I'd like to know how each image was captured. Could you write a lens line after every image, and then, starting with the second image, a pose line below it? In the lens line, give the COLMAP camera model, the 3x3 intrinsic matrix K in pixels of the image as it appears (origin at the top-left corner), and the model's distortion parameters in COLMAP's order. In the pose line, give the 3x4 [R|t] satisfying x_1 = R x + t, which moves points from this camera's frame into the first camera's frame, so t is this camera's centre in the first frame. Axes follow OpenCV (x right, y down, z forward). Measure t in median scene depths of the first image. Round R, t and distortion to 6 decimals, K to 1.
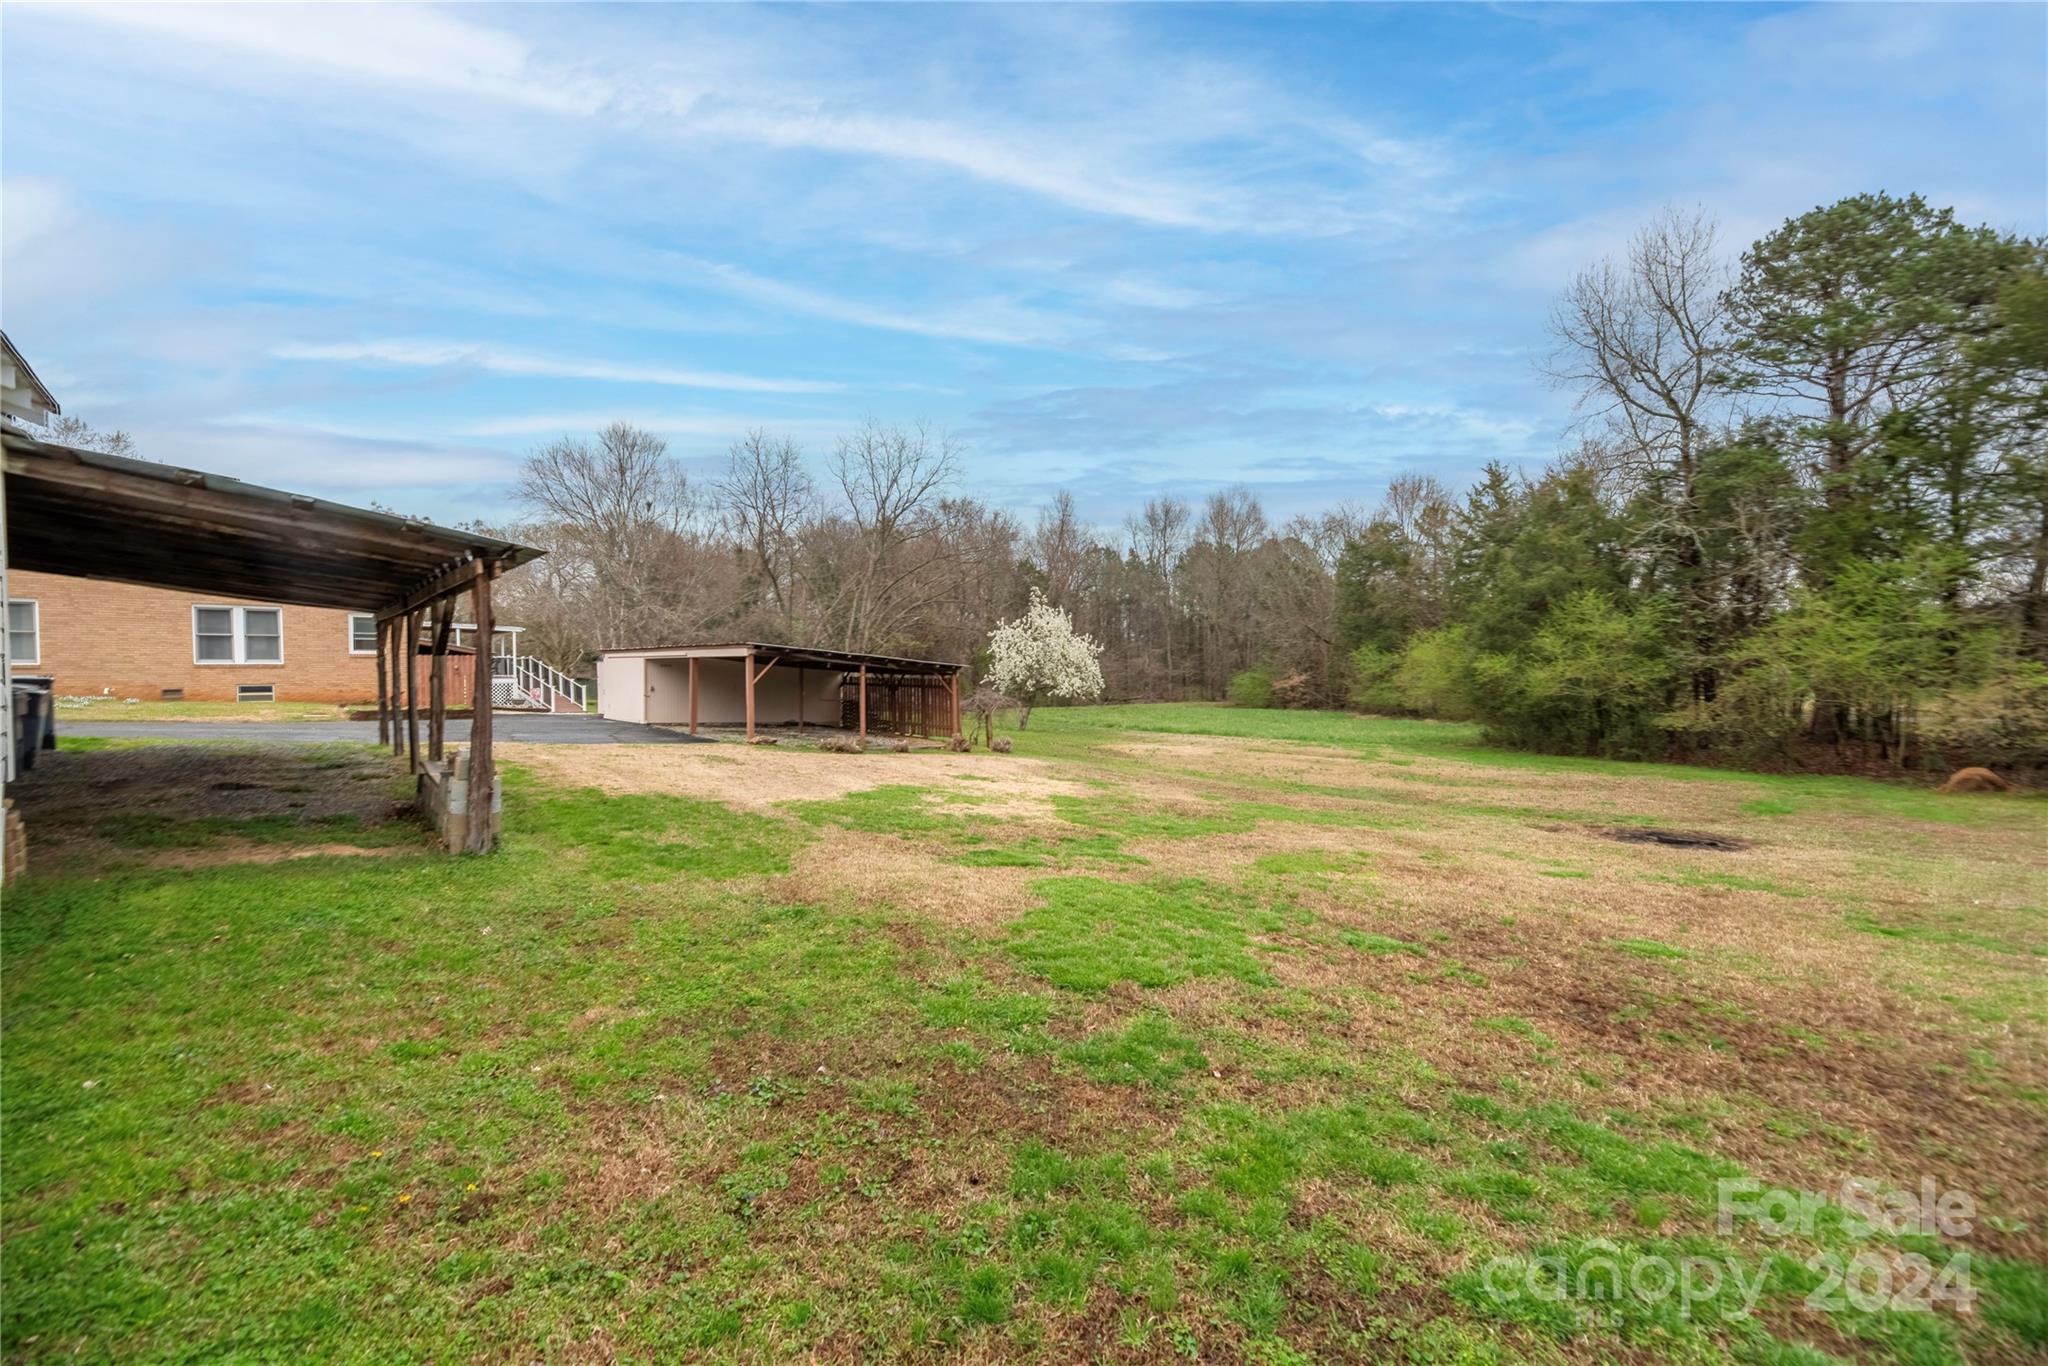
lens RADIAL K [[833.0, 0, 1027.3], [0, 833.0, 687.8], [0, 0, 1]] dist [-0.007221, -0.000205]
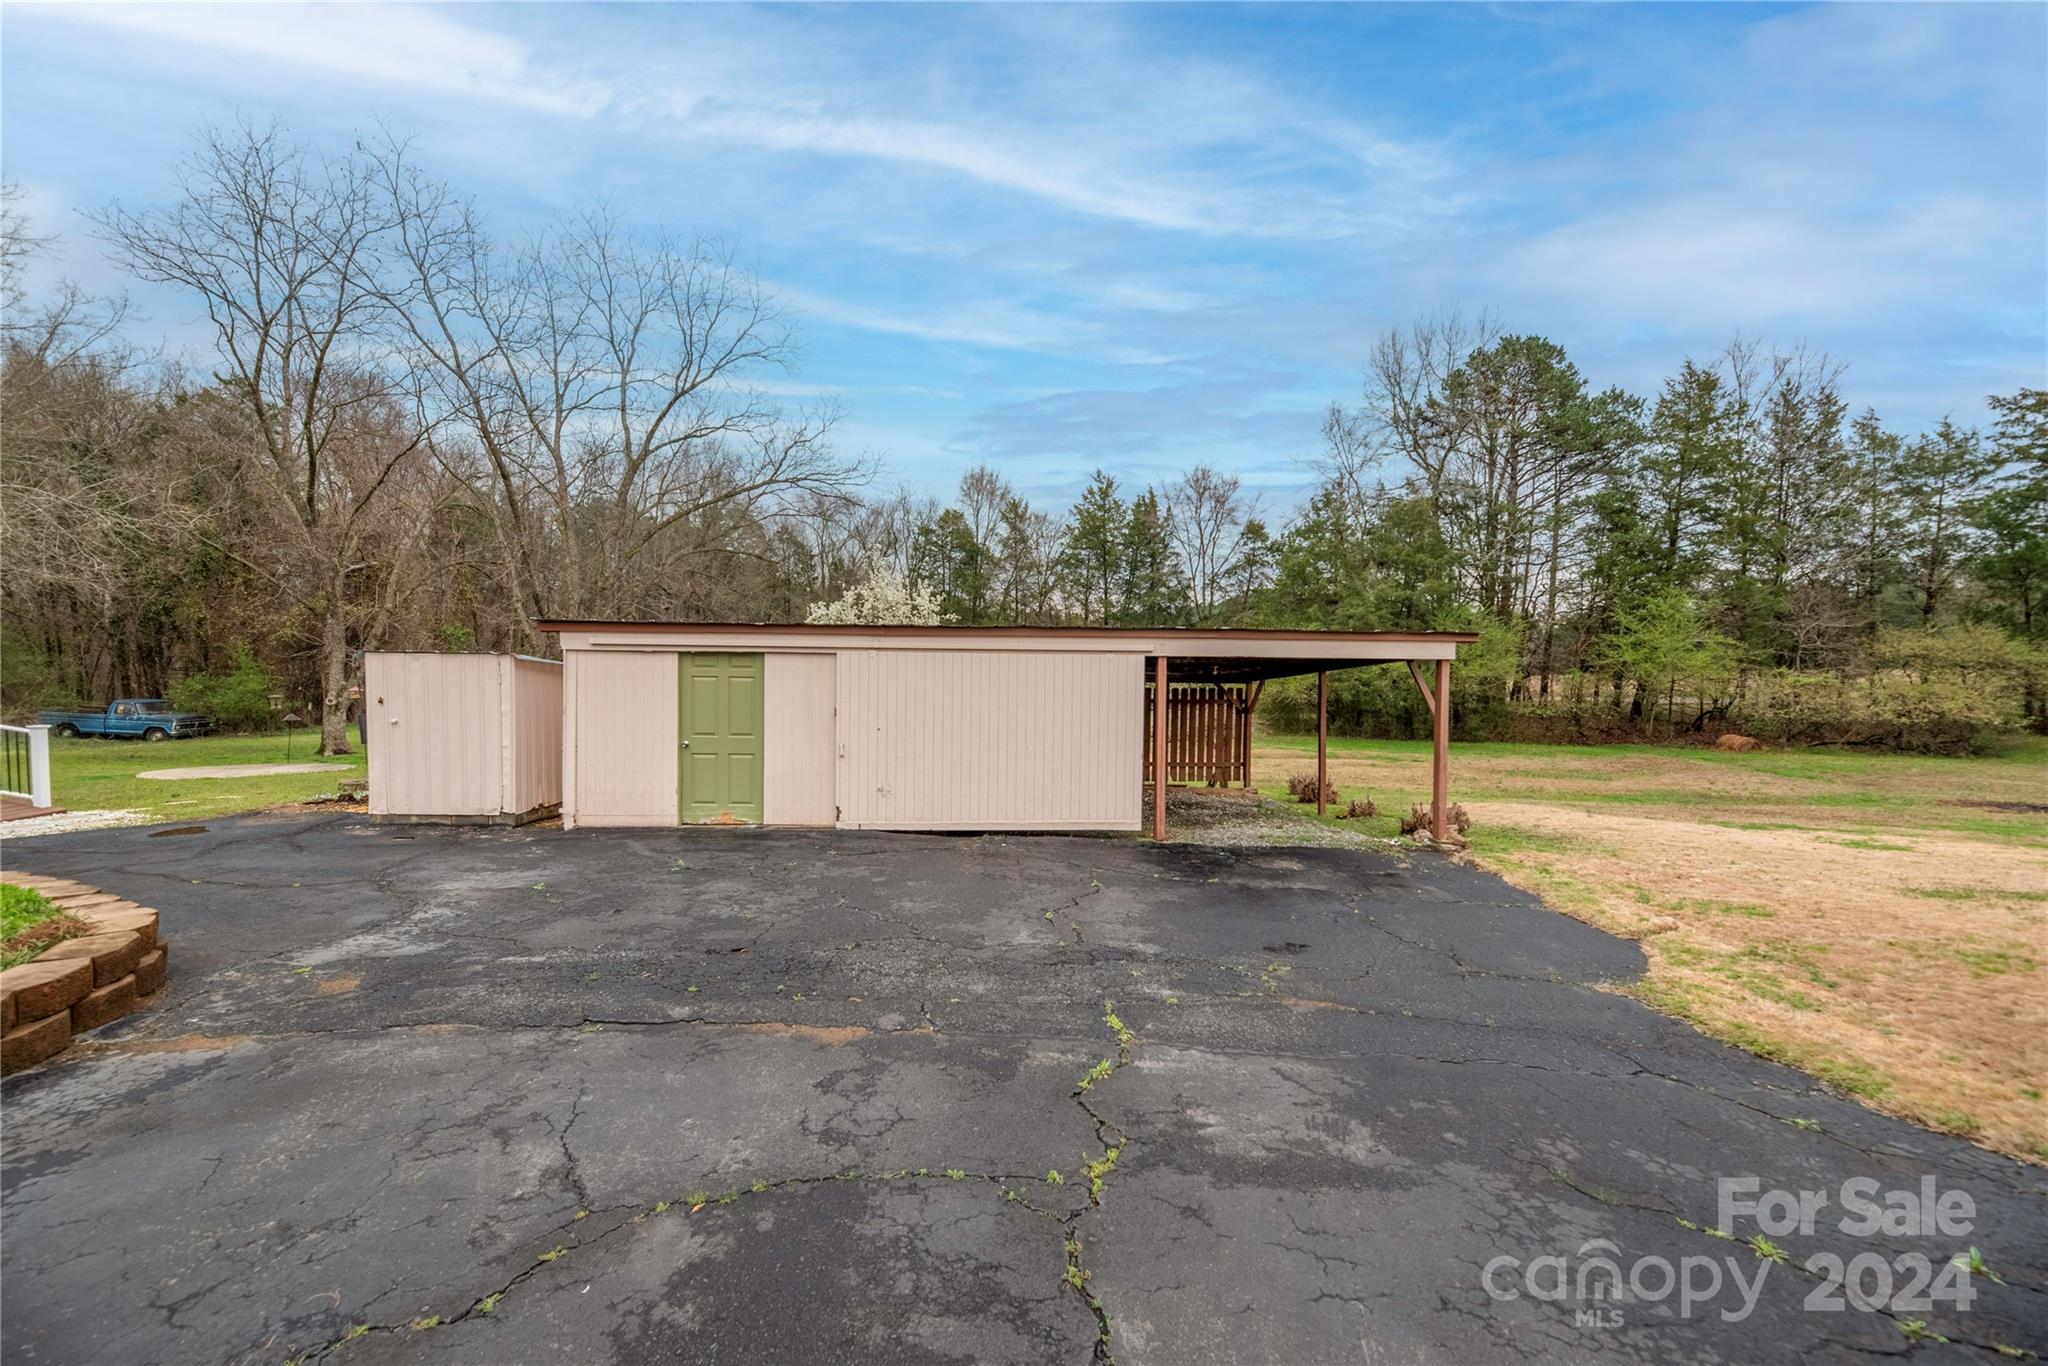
lens RADIAL K [[833.0, 0, 1017.9], [0, 833.0, 692.1], [0, 0, 1]] dist [-0.007221, -0.000205]
pose [[0.669961, -0.027047, 0.741903, -0.594558], [0.006507, 0.999512, 0.030563, -0.025502], [-0.742368, -0.015648, 0.669810, 0.606270]]
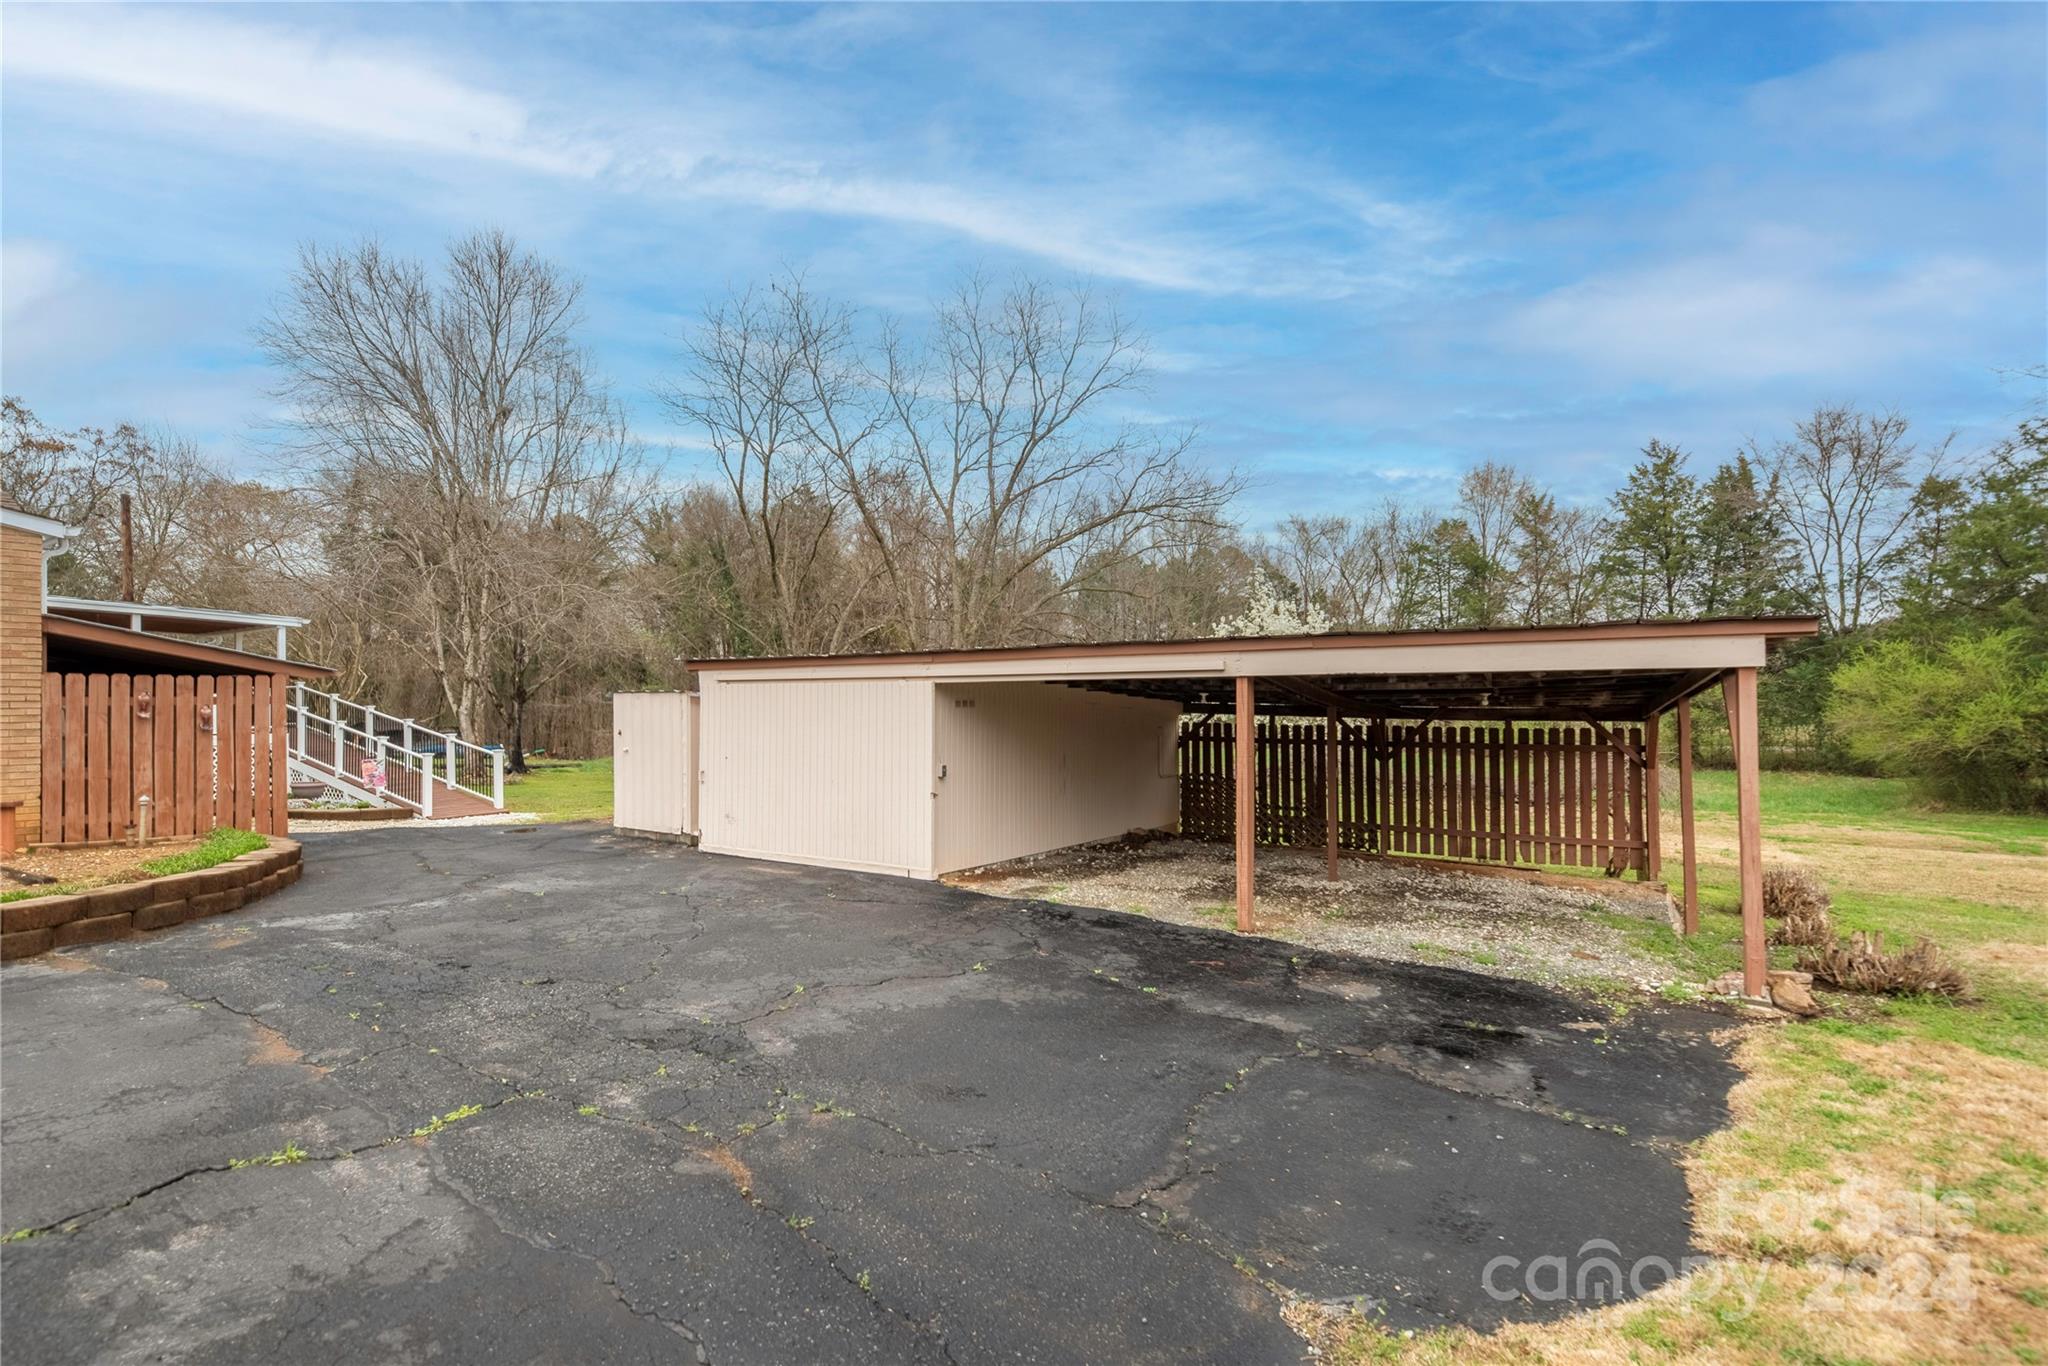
lens RADIAL K [[901.6, 0, 1038.6], [0, 901.6, 682.3], [0, 0, 1]] dist [0.001690, -0.001336]
pose [[0.968872, -0.002333, 0.247552, -0.427651], [0.012446, 0.999150, -0.039295, -0.017858], [-0.247250, 0.041153, 0.968077, 0.543900]]
